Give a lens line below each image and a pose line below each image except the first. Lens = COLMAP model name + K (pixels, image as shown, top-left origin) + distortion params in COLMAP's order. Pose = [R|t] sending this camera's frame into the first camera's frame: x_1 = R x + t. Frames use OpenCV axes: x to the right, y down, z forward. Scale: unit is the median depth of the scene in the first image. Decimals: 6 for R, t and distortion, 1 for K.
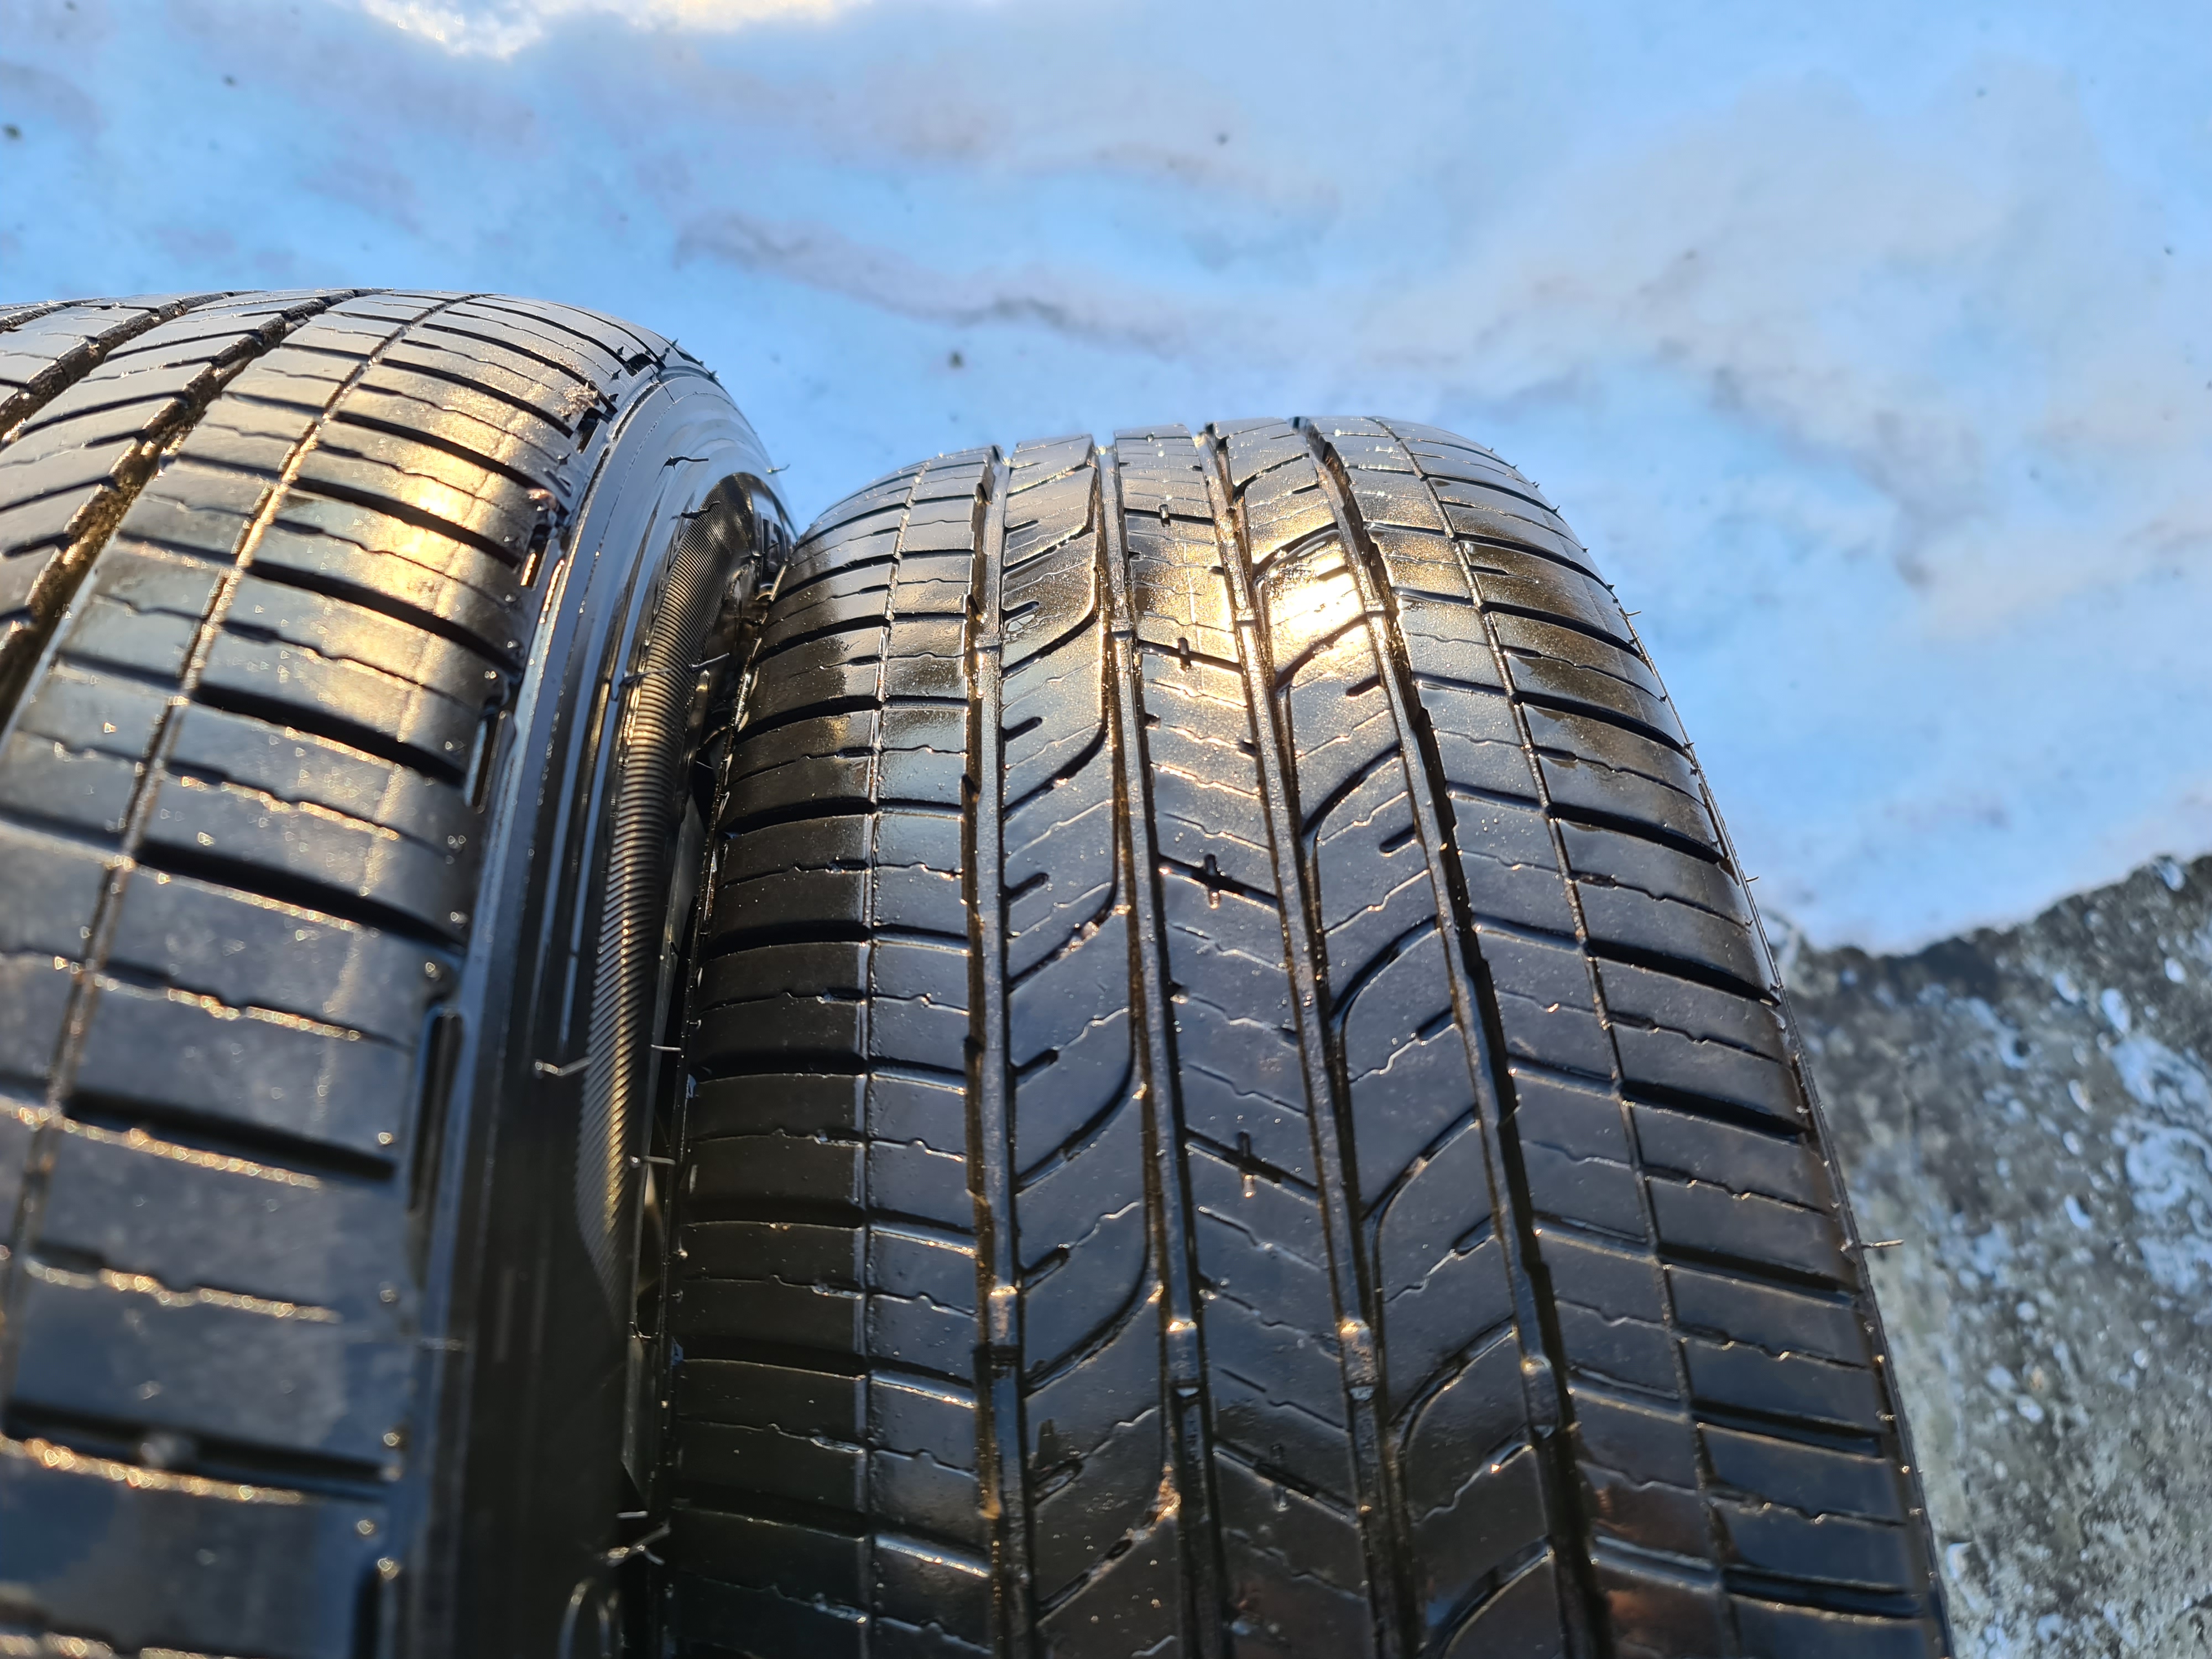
lens RADIAL K [[1678.4, 0, 1164.1], [0, 1678.4, 791.5], [0, 0, 1]] dist [-0.000123, -0.002475]
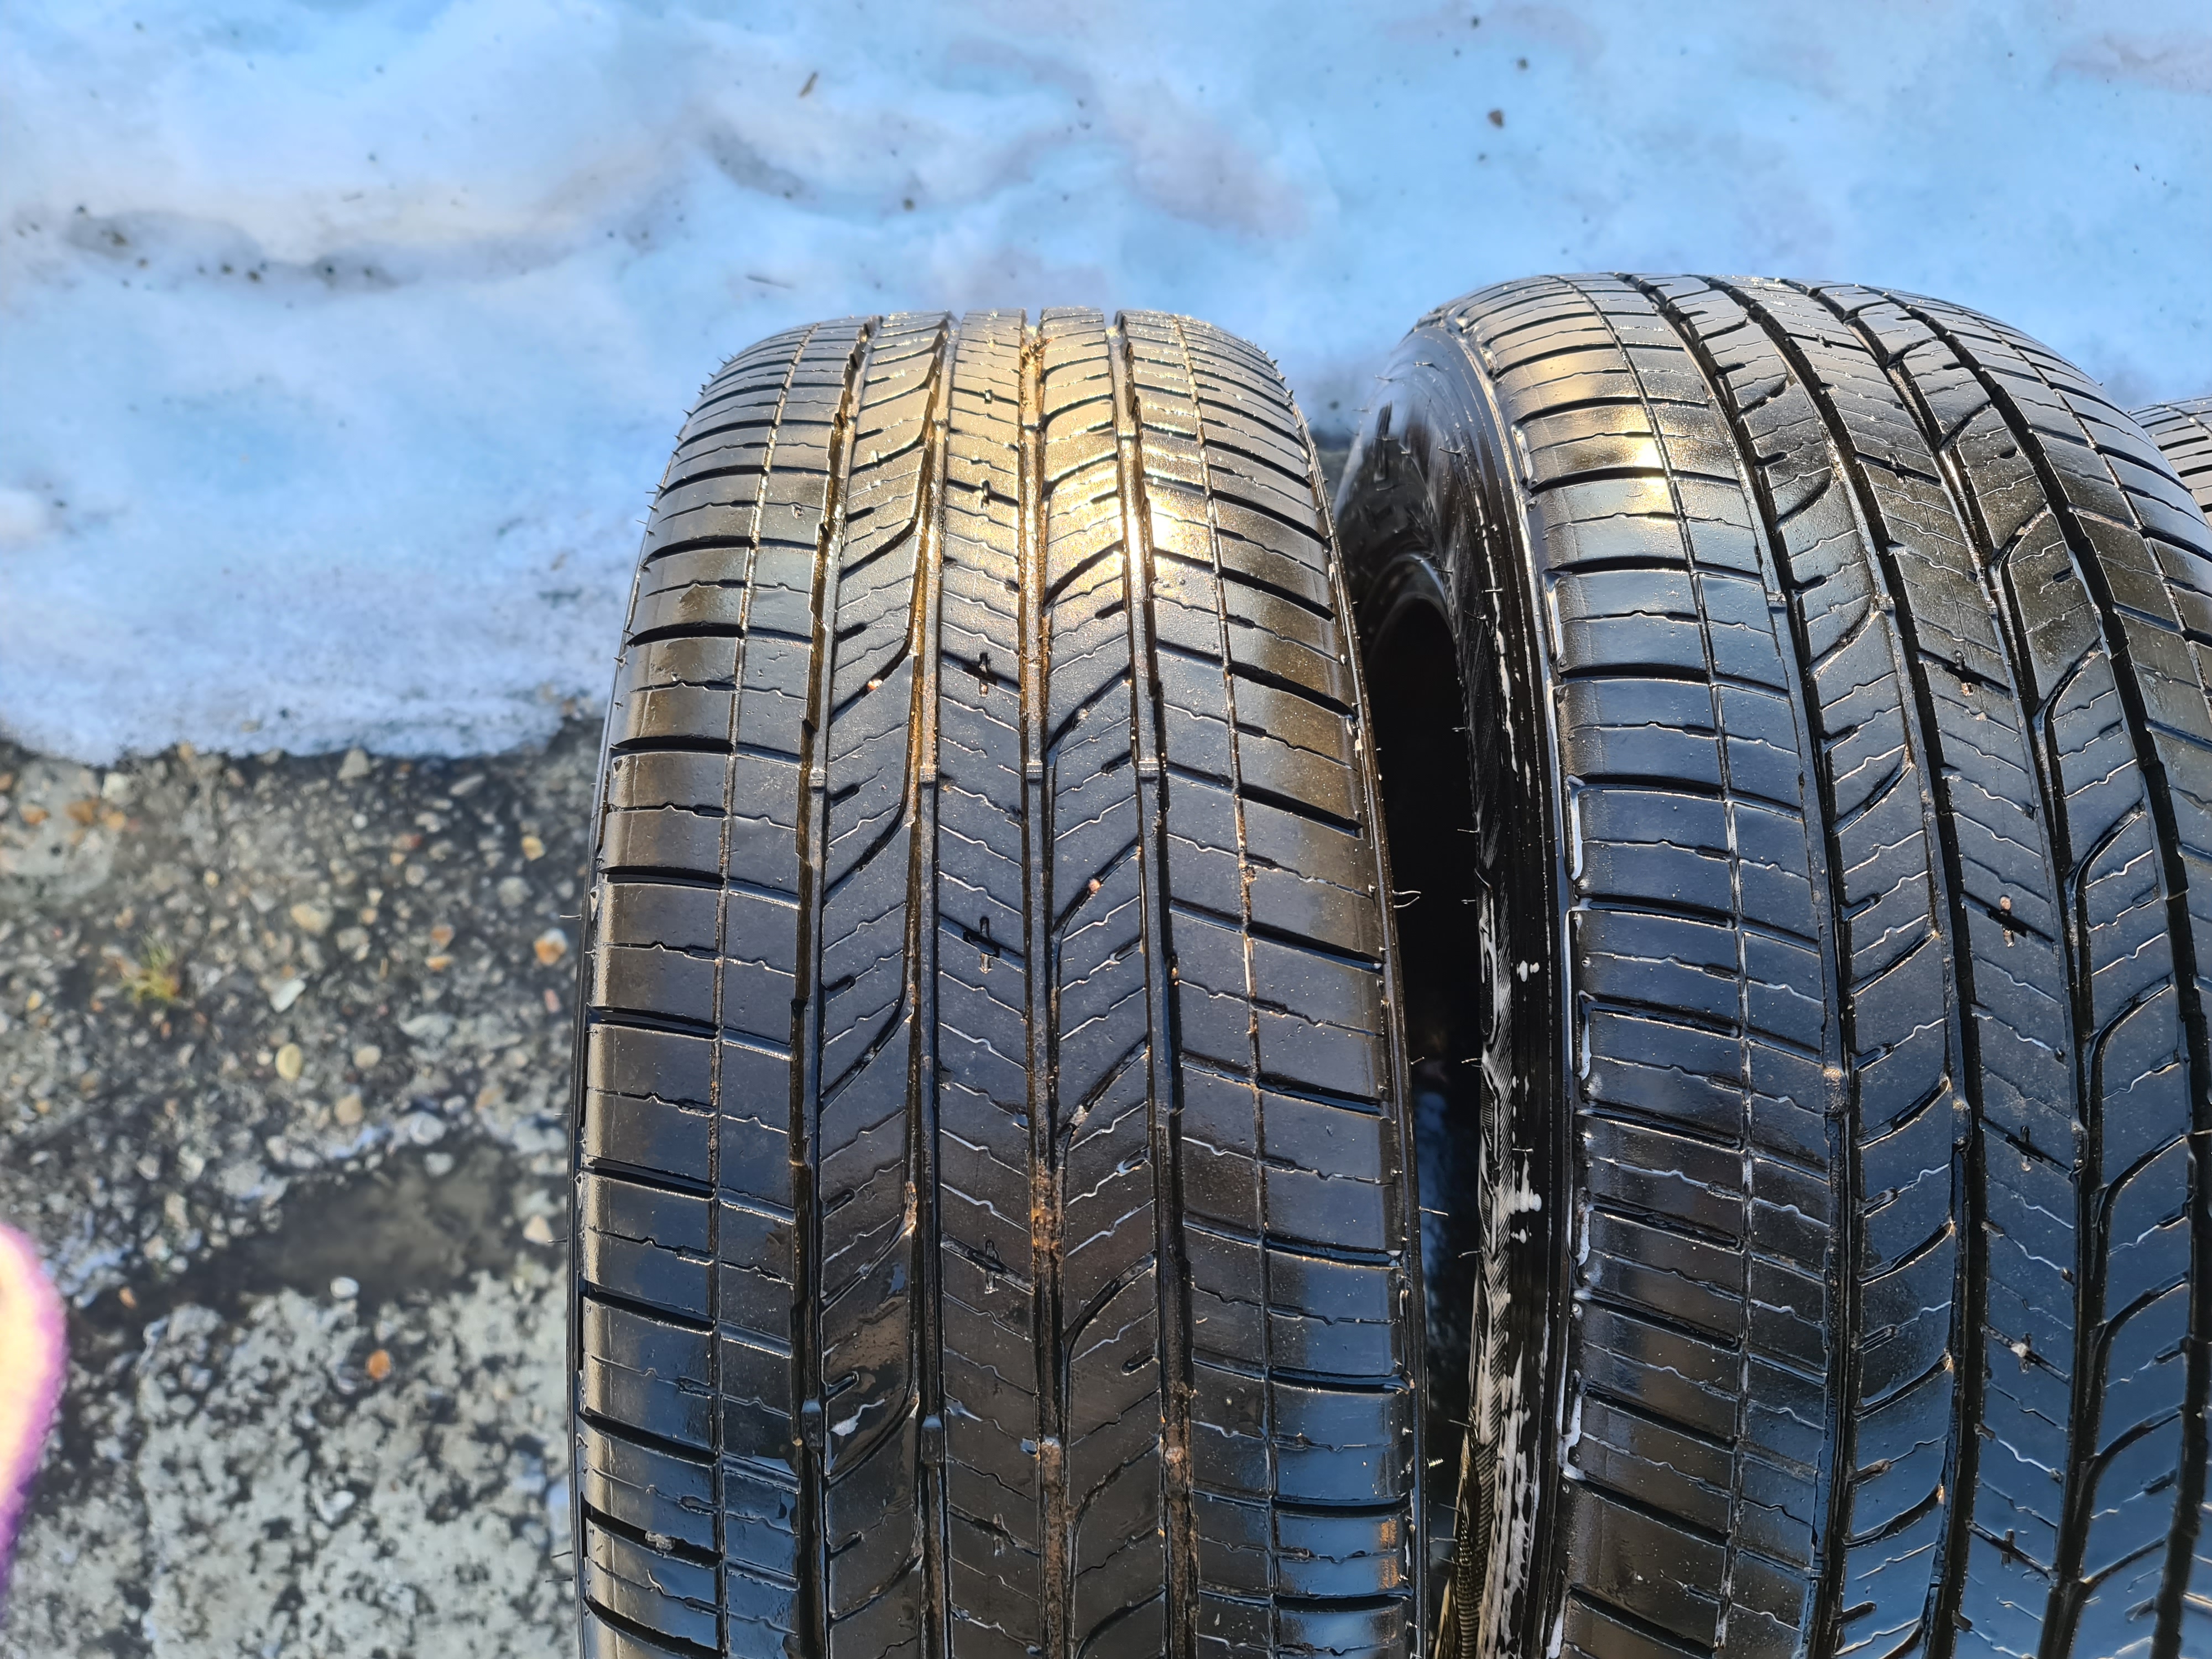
lens RADIAL K [[1636.7, 0, 1114.6], [0, 1636.7, 826.7], [0, 0, 1]] dist [0.073907, -0.084166]
pose [[0.917530, 0.053033, -0.394113, -1.318418], [0.047482, 0.969367, 0.240984, -0.442161], [0.394821, -0.239823, 0.886906, -1.156288]]
